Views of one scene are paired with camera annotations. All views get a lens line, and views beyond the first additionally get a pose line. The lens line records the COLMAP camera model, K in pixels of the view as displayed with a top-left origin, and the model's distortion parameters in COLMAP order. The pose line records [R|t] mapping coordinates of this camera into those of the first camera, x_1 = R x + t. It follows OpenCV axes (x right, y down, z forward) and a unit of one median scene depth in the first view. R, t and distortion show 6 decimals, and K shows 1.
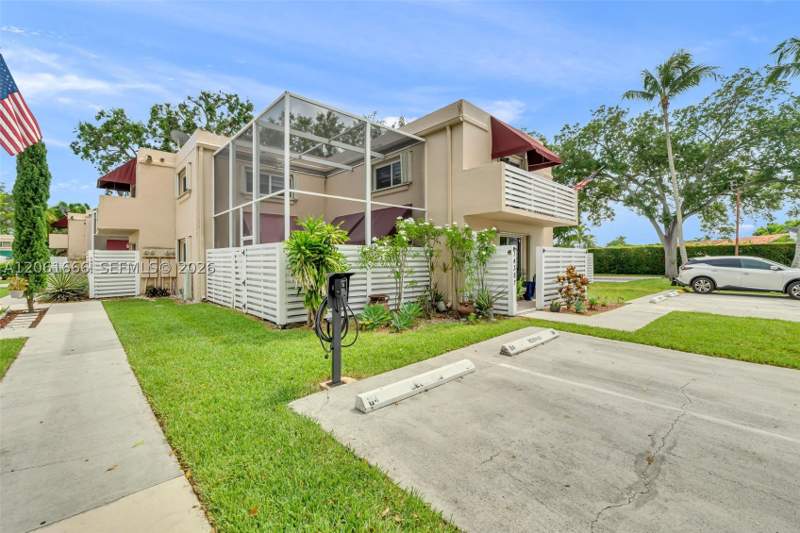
lens RADIAL K [[332.1, 0, 400.0], [0, 332.1, 266.5], [0, 0, 1]] dist [-0.001167, -0.000383]
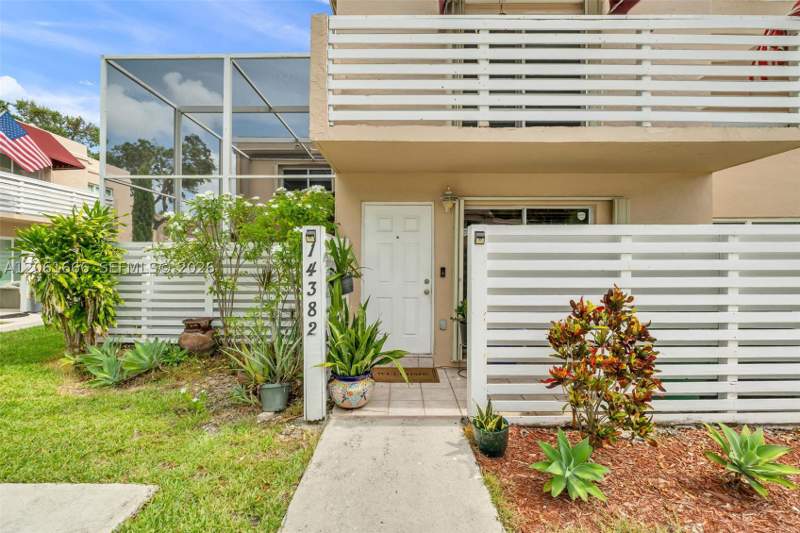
lens RADIAL K [[332.1, 0, 400.0], [0, 332.1, 266.5], [0, 0, 1]] dist [-0.001167, -0.000383]
pose [[0.745114, 0.008120, -0.666887, 0.463108], [-0.006533, 0.999967, 0.004877, -0.017096], [0.666905, 0.000722, 0.745143, 0.563663]]
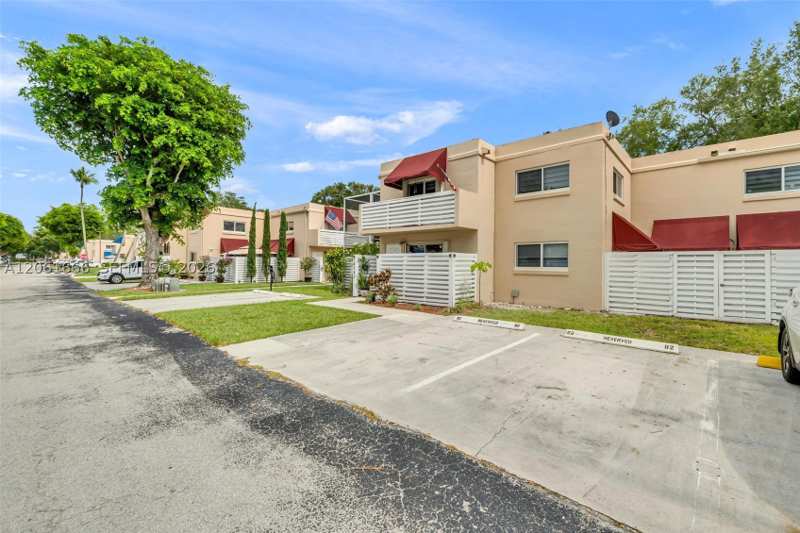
lens RADIAL K [[332.1, 0, 400.0], [0, 332.1, 266.5], [0, 0, 1]] dist [-0.001167, -0.000383]
pose [[0.101648, 0.002651, -0.994817, 1.450628], [-0.021501, 0.999769, 0.000467, -0.007982], [0.994588, 0.021342, 0.101681, 0.748768]]
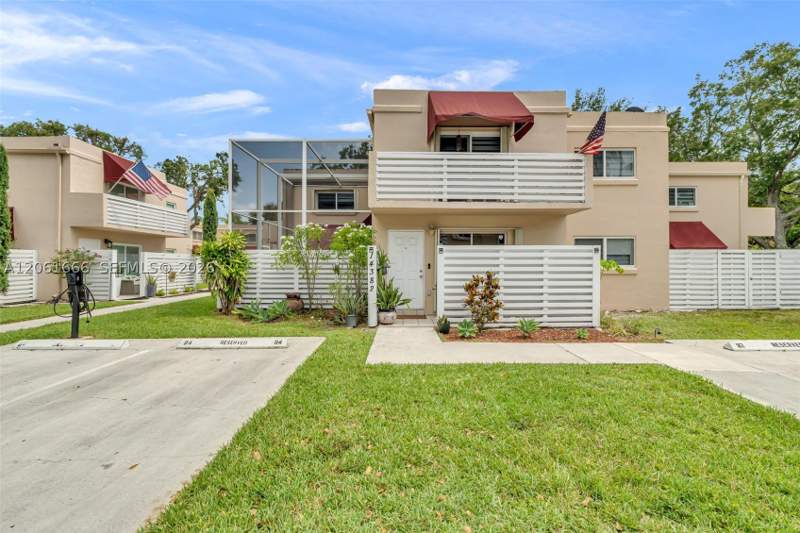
lens RADIAL K [[332.1, 0, 400.0], [0, 332.1, 266.5], [0, 0, 1]] dist [-0.001167, -0.000383]
pose [[0.744165, 0.006686, -0.667963, 0.694934], [-0.006716, 0.999974, 0.002527, -0.009935], [0.667962, 0.002606, 0.744191, 0.282062]]
